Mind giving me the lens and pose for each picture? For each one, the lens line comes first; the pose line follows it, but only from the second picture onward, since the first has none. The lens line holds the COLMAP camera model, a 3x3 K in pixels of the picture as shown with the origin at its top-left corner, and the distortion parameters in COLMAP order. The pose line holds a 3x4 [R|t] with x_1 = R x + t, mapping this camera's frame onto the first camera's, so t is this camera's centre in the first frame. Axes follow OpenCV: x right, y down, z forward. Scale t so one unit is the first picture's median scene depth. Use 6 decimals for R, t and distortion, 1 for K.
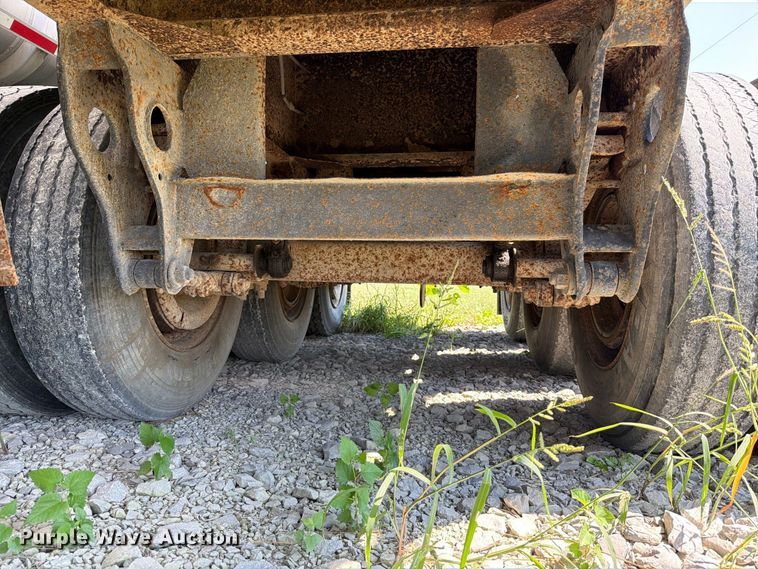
lens RADIAL K [[536.2, 0, 379.0], [0, 536.2, 284.5], [0, 0, 1]] dist [0.060493, -0.090515]
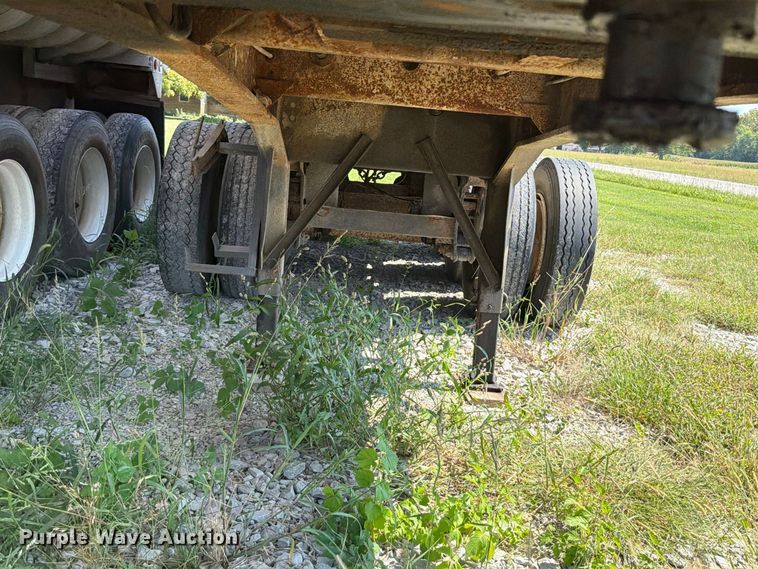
lens RADIAL K [[781.5, 0, 382.4], [0, 781.5, 291.0], [0, 0, 1]] dist [0.178016, -0.388765]
pose [[0.986040, 0.034802, 0.162830, -0.338505], [-0.066932, 0.978270, 0.196232, -0.305692], [-0.152462, -0.204391, 0.966943, -1.497653]]
